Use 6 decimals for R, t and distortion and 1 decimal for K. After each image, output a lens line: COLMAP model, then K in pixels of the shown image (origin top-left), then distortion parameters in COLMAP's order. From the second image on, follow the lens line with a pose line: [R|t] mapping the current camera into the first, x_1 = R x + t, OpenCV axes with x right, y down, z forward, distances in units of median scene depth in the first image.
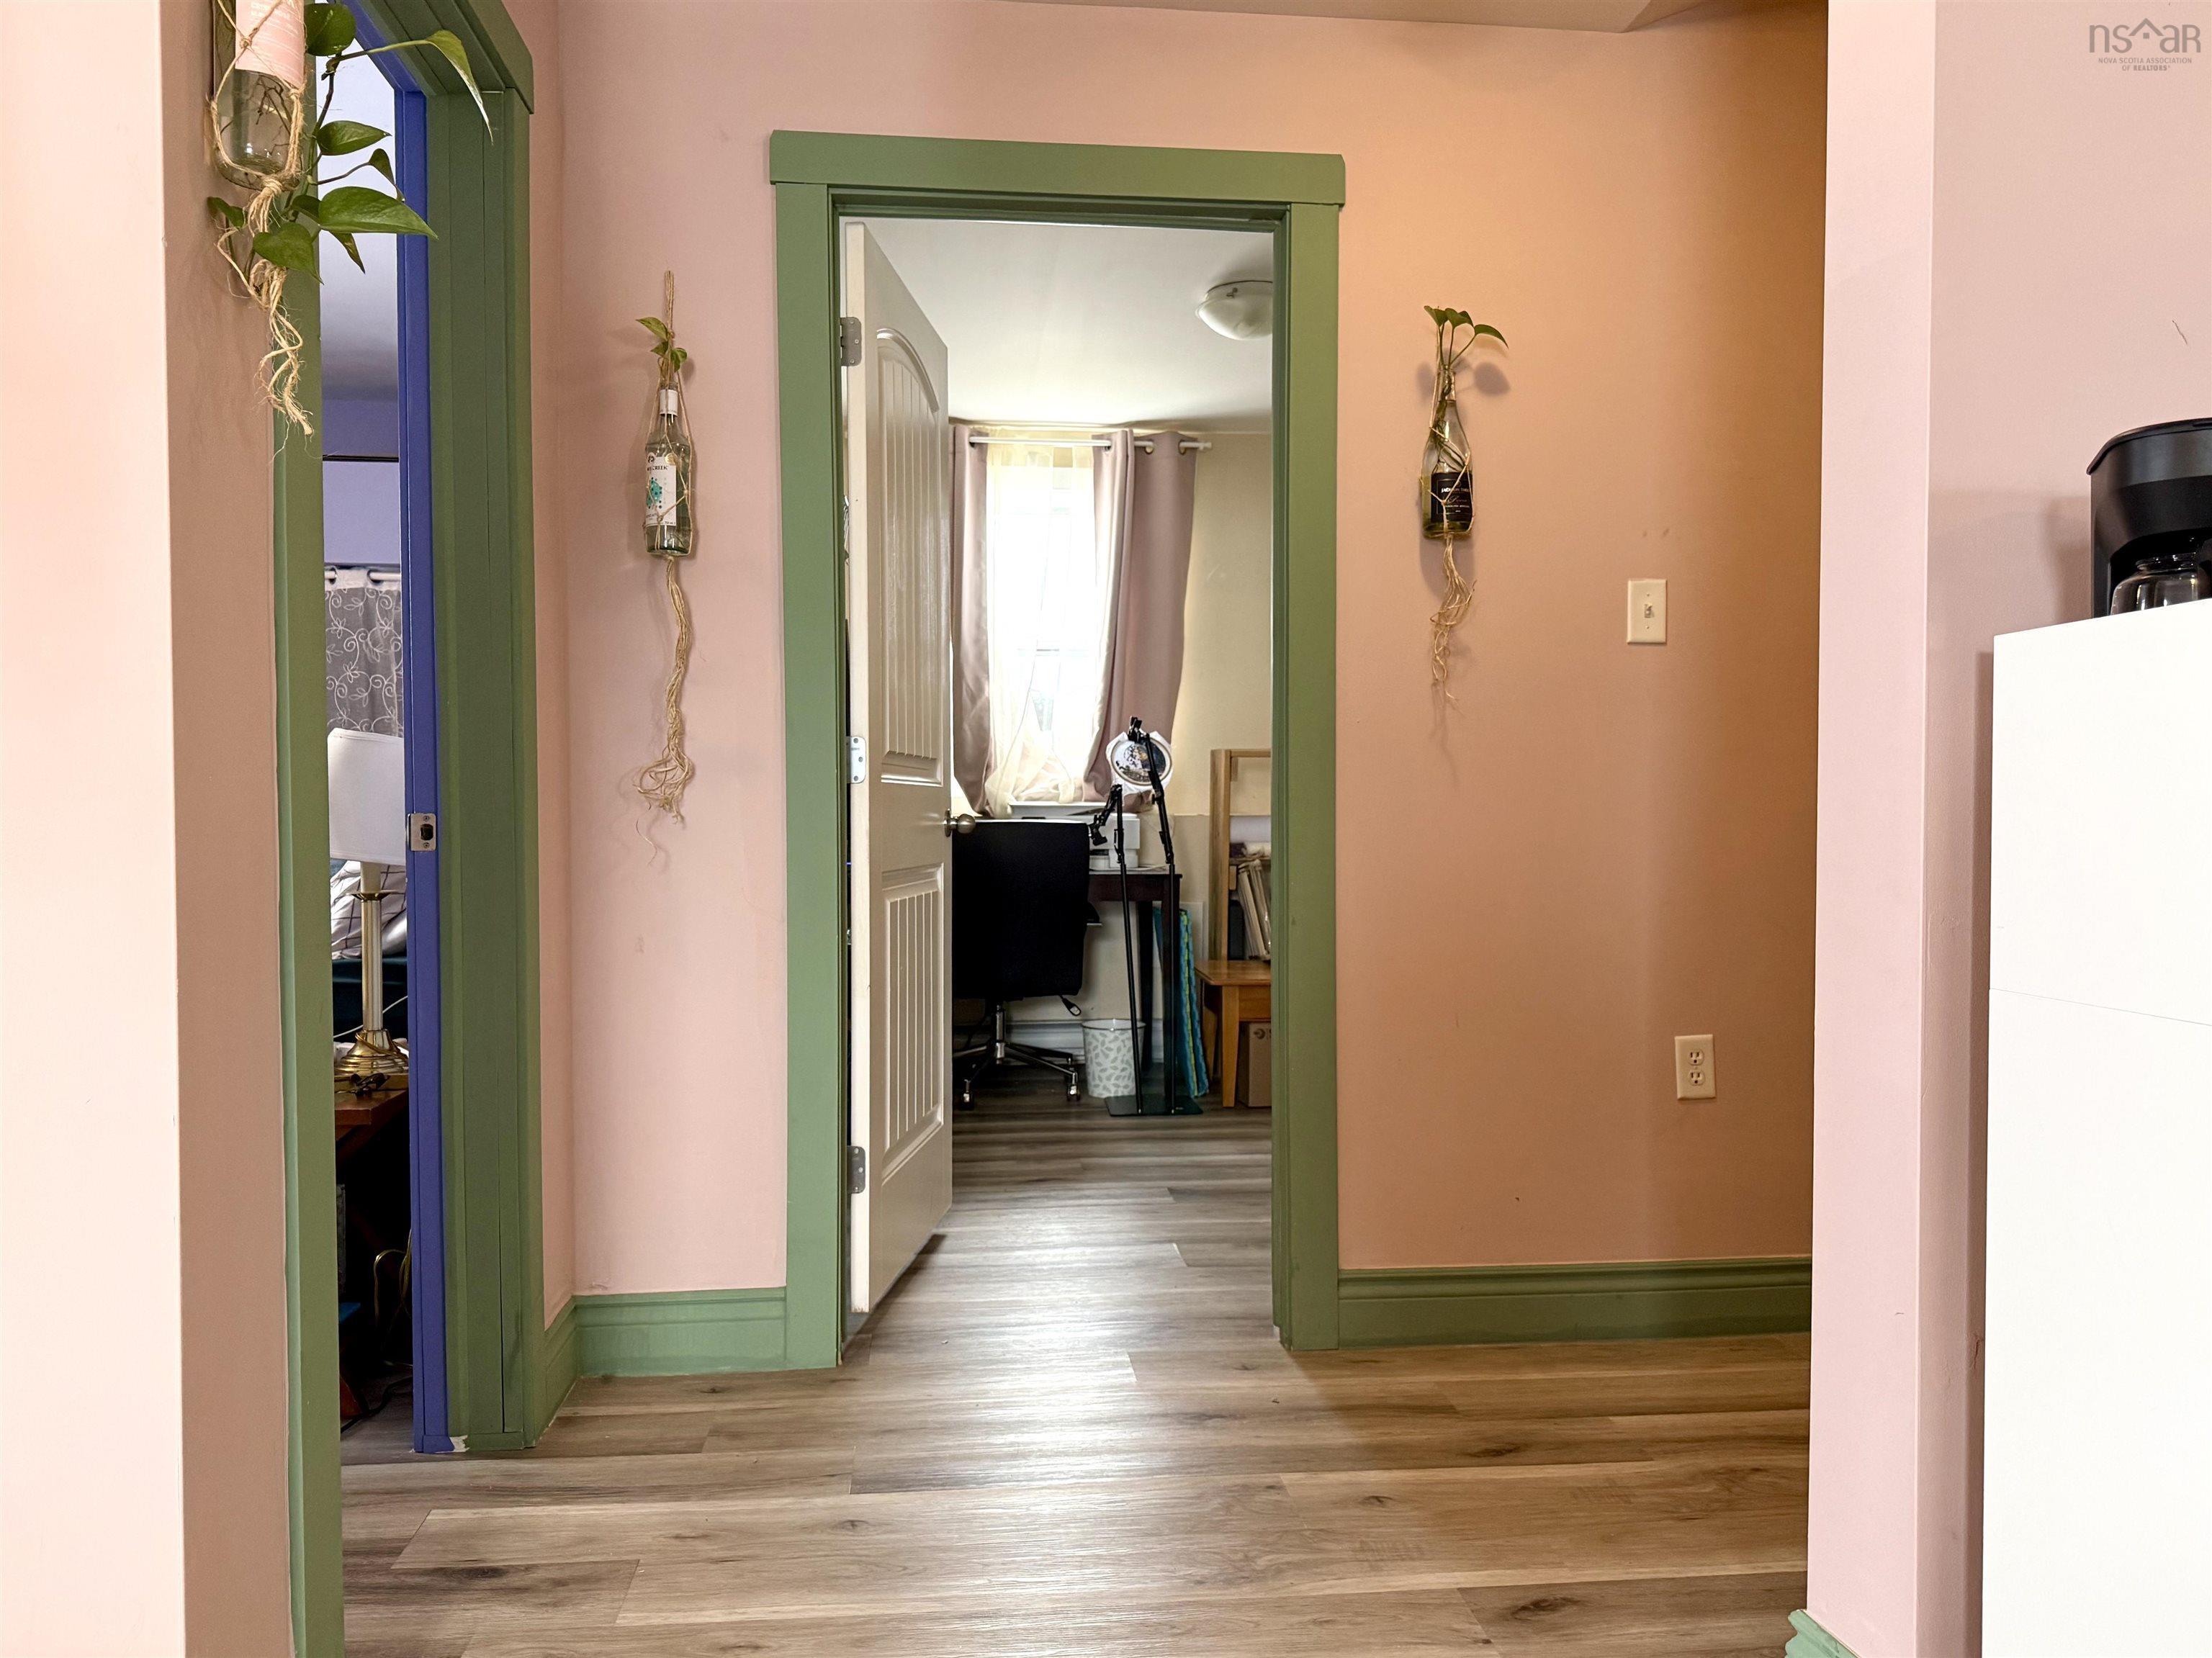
lens RADIAL K [[1559.9, 0, 1105.7], [0, 1559.9, 844.1], [0, 0, 1]] dist [0.051325, -0.111882]
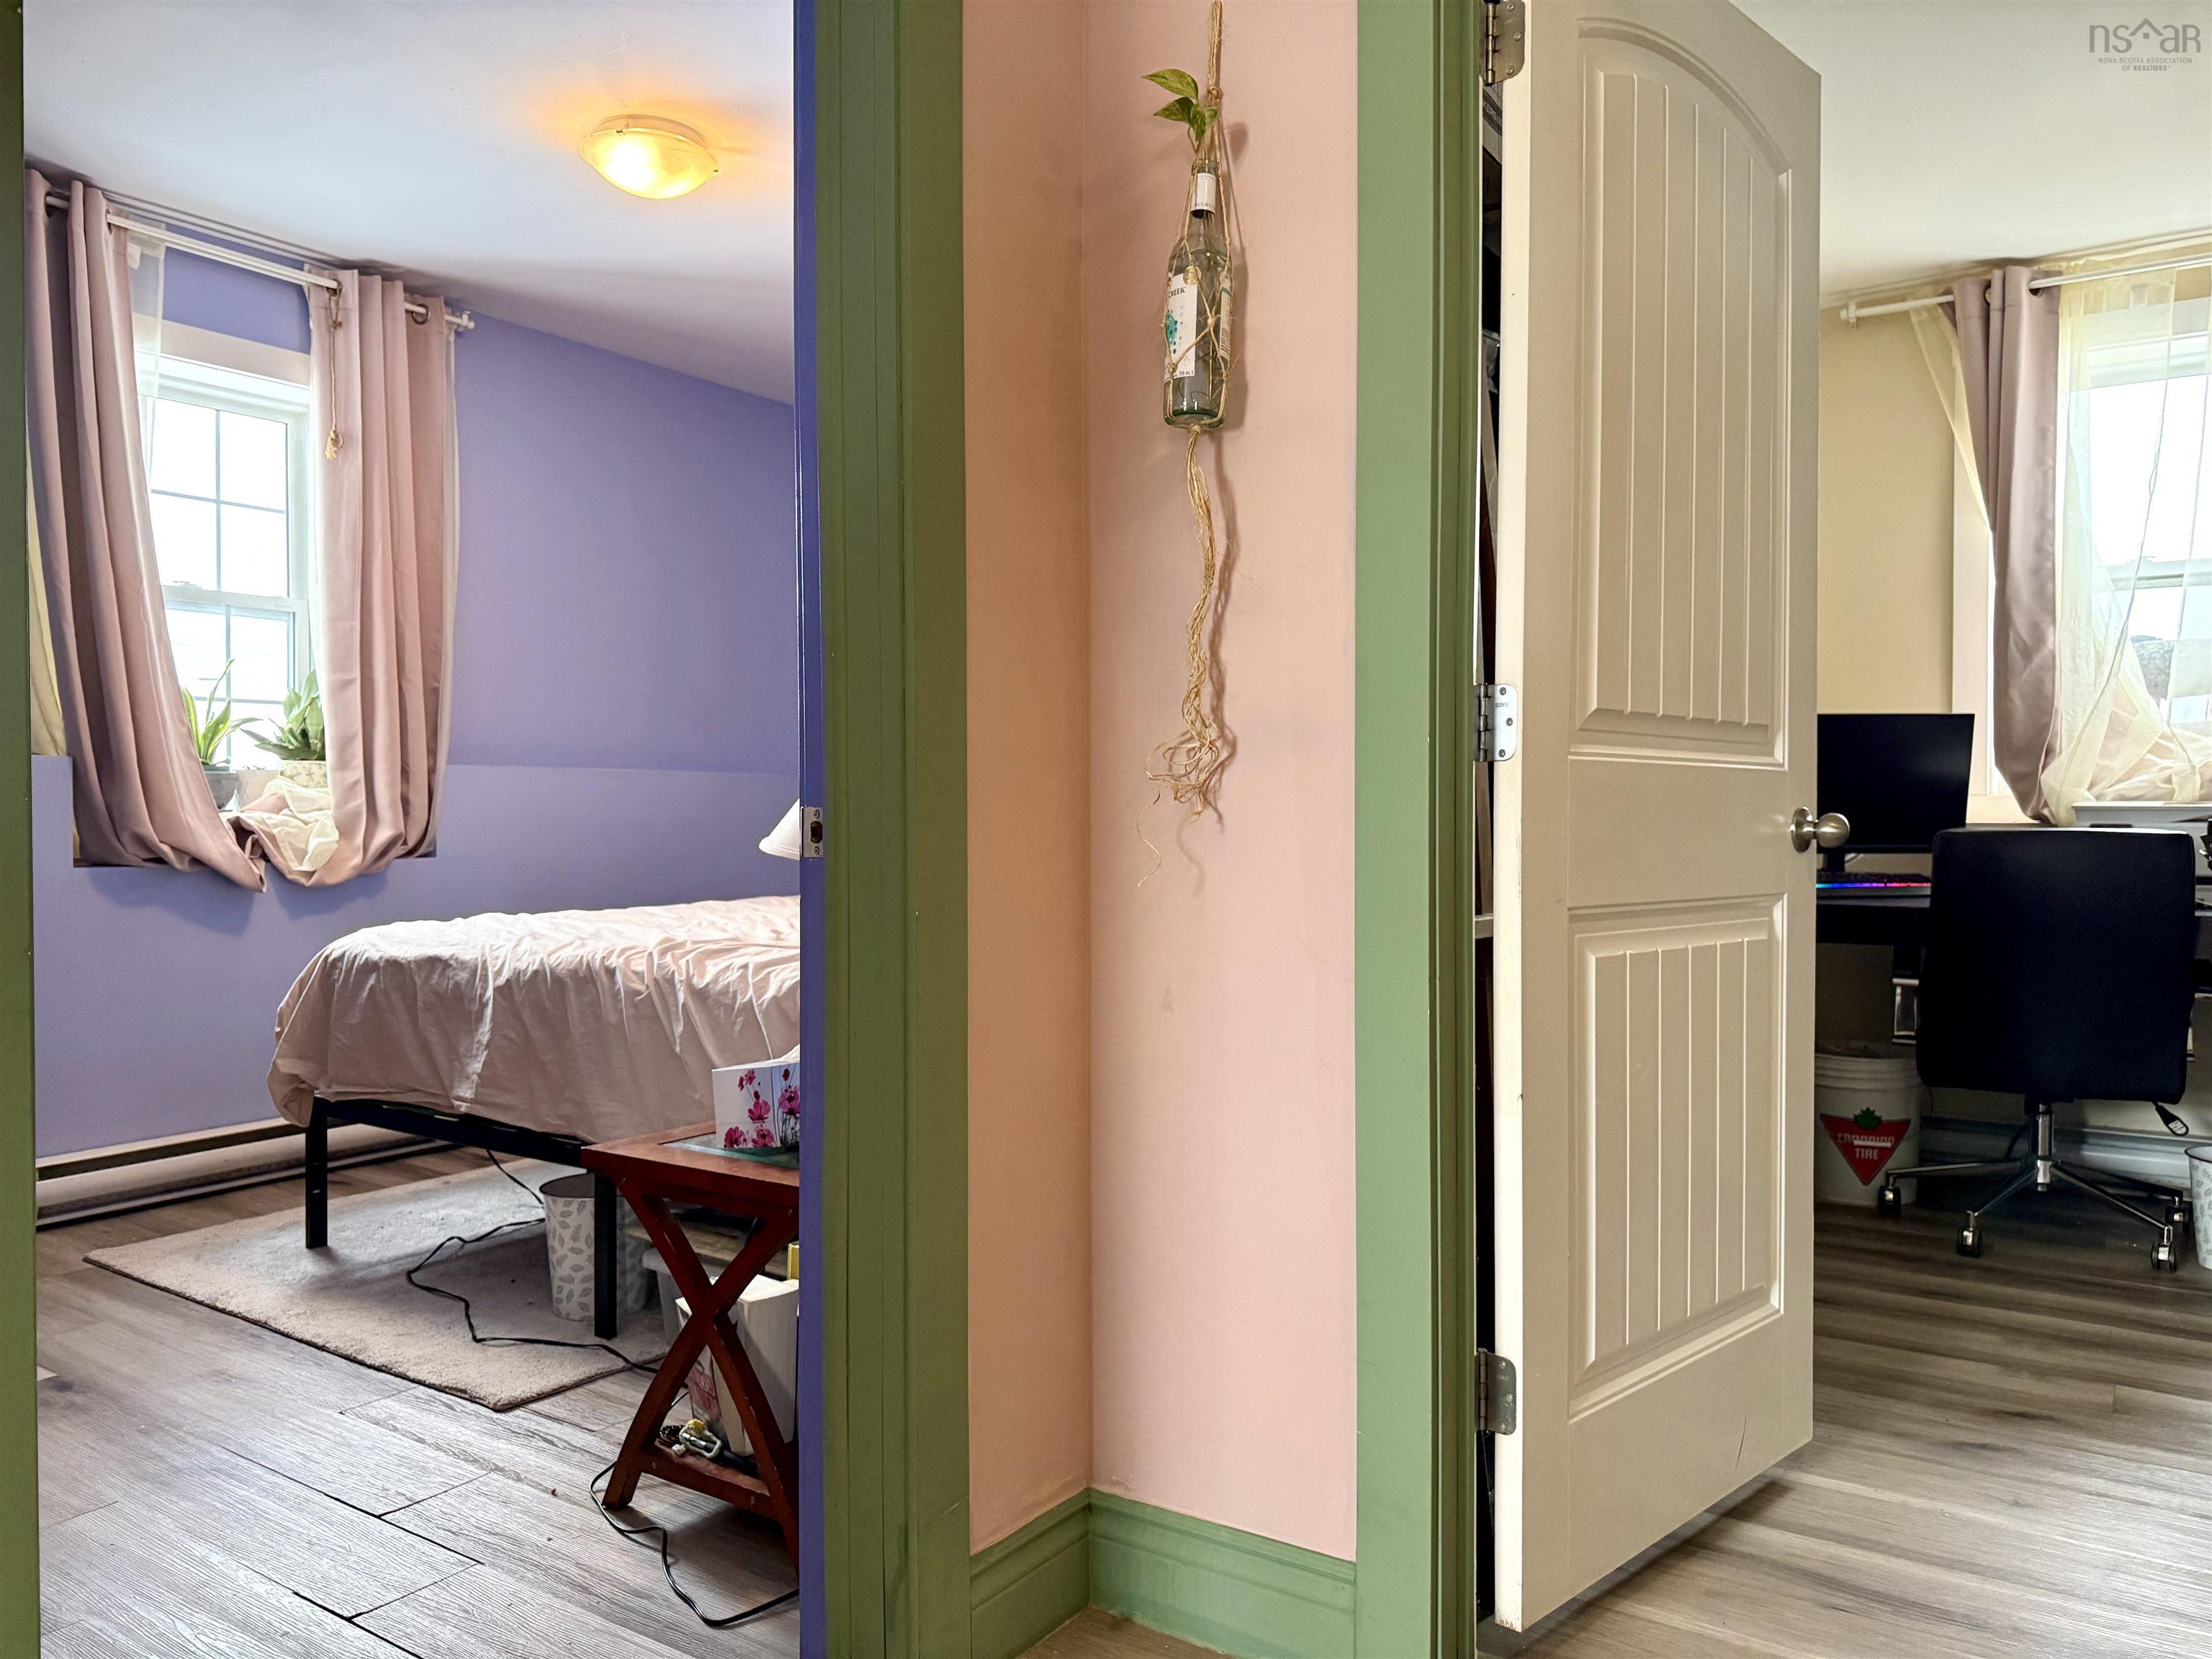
lens RADIAL K [[1544.6, 0, 1111.5], [0, 1544.6, 831.1], [0, 0, 1]] dist [0.079531, -0.106758]
pose [[0.763657, 0.010682, -0.645534, 0.092049], [-0.019002, 0.999802, -0.005935, -0.003992], [0.645342, 0.016799, 0.763709, 0.348073]]
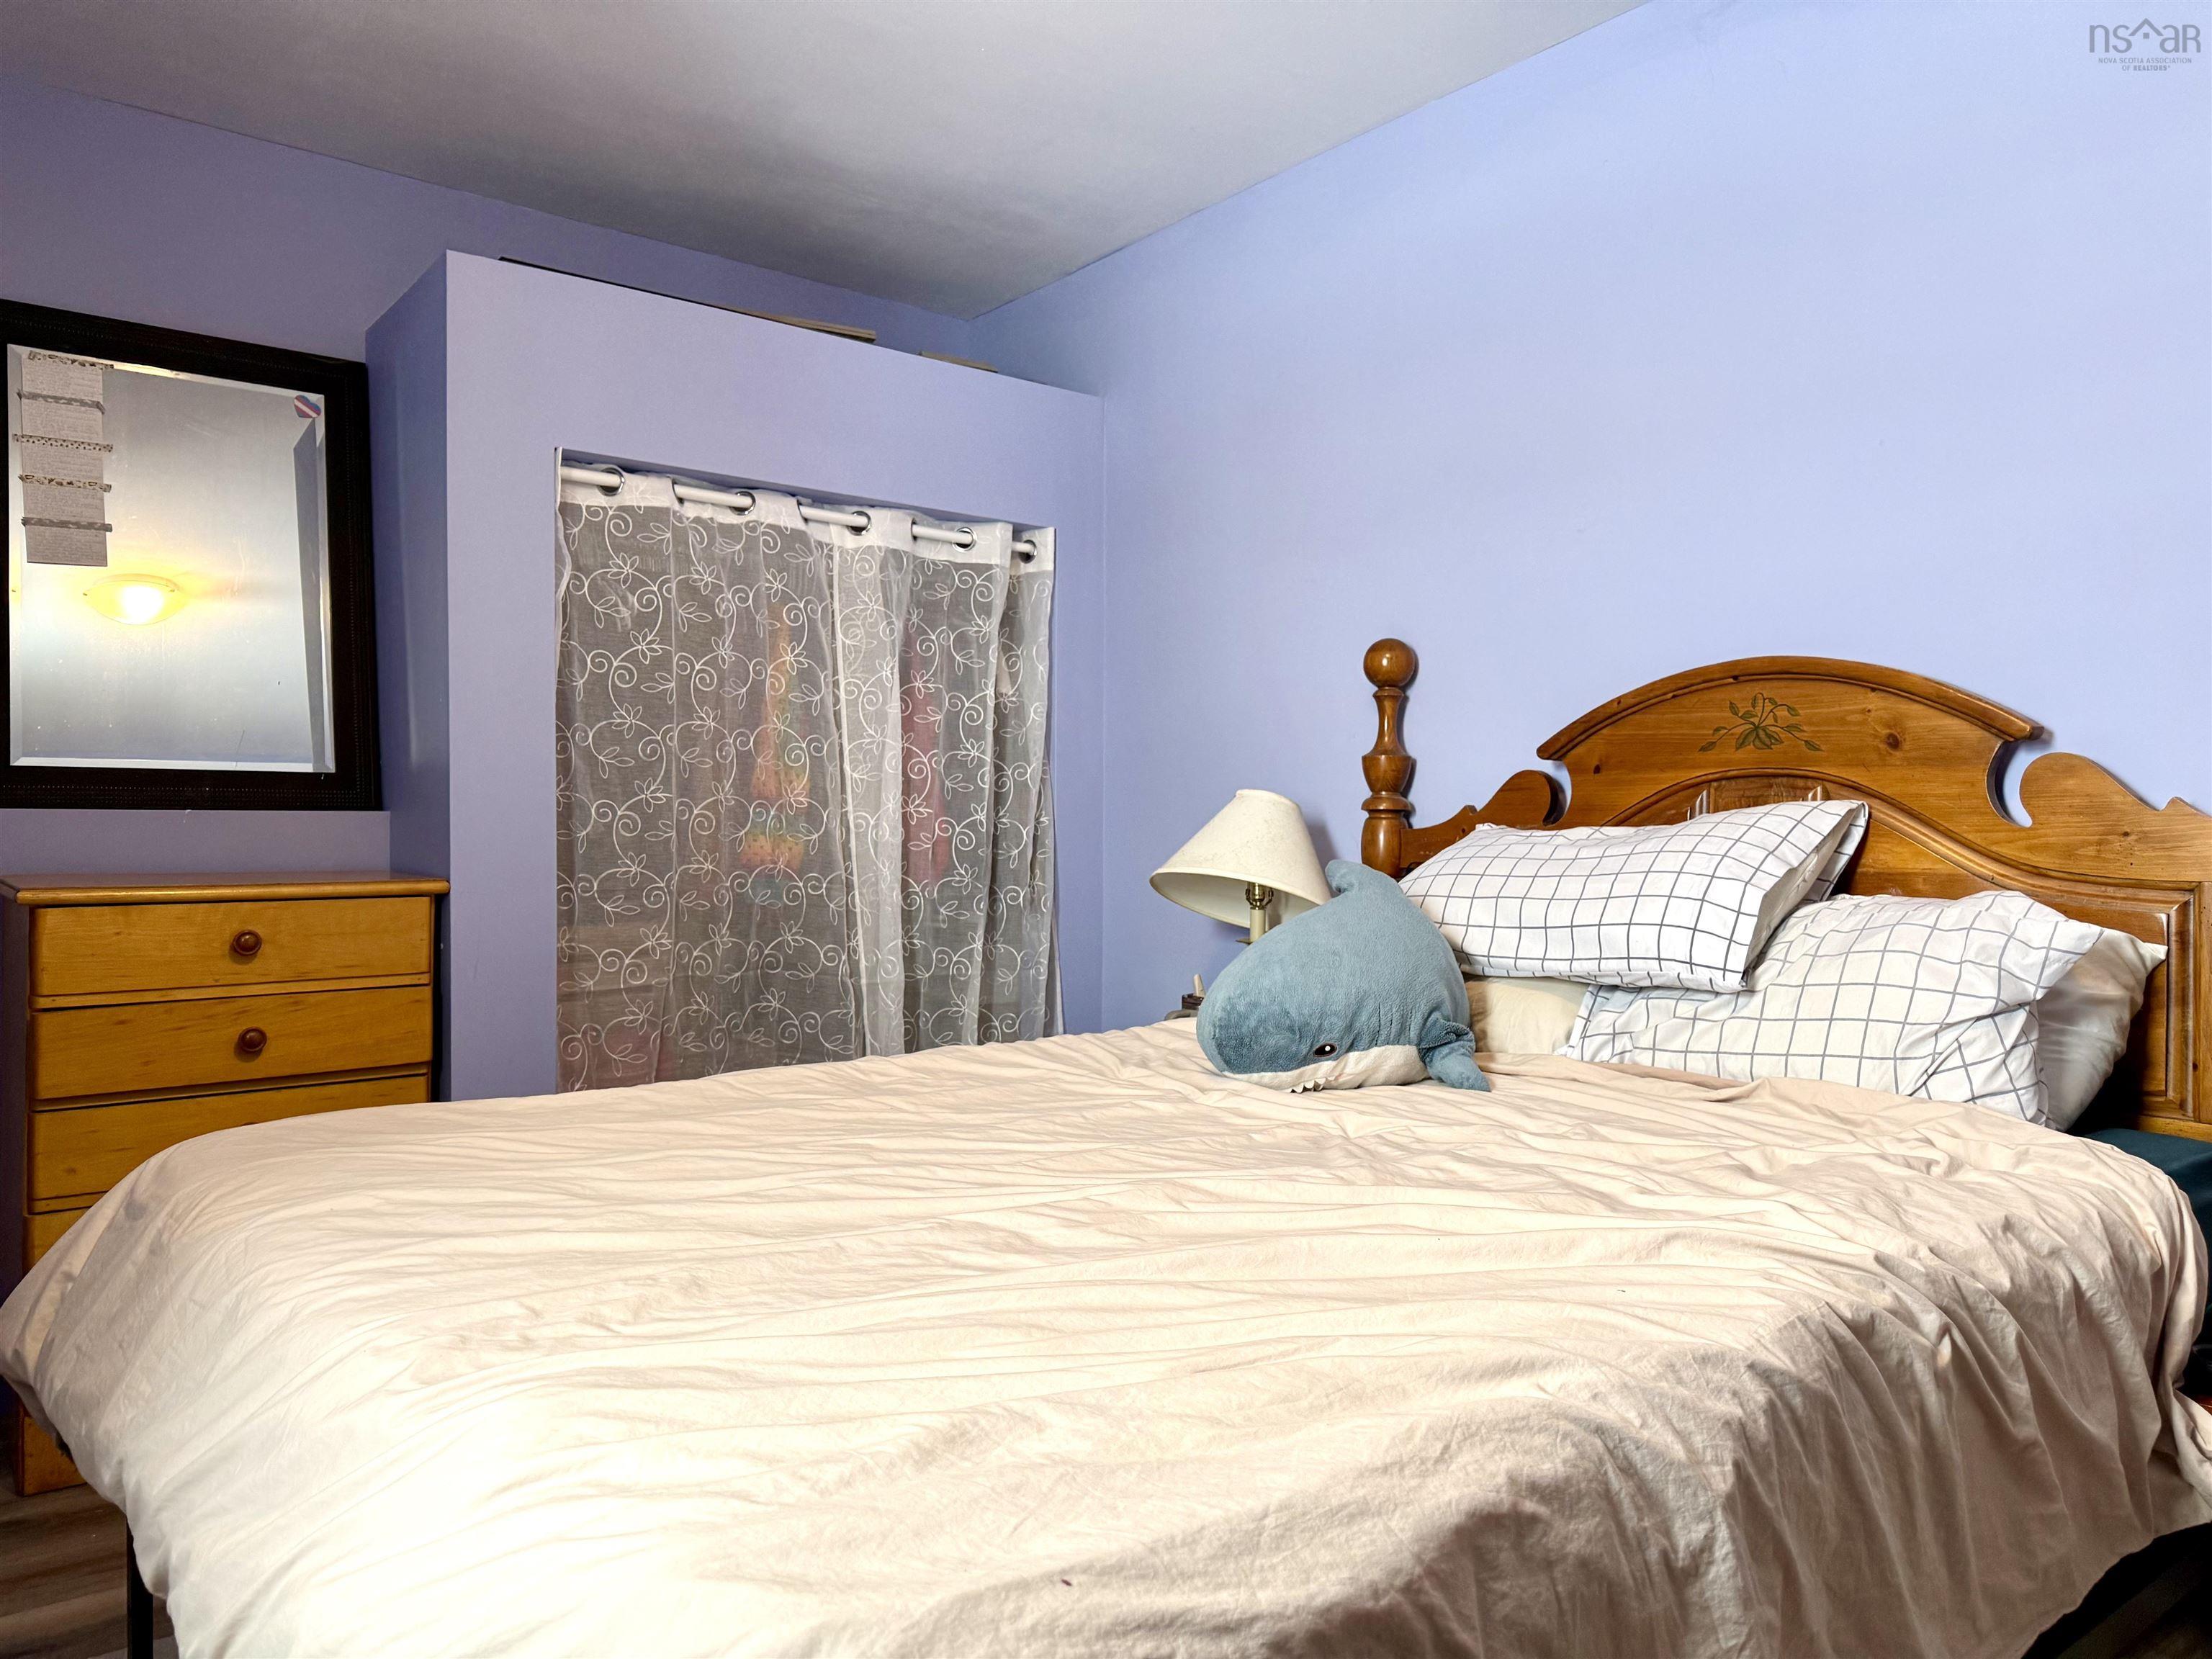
lens RADIAL K [[1524.6, 0, 1105.2], [0, 1524.6, 837.3], [0, 0, 1]] dist [0.070644, -0.100568]
pose [[0.842663, -0.001592, 0.538439, -0.979400], [0.013054, 0.999762, -0.017474, -0.035454], [-0.538283, 0.021753, 0.842484, 0.619097]]
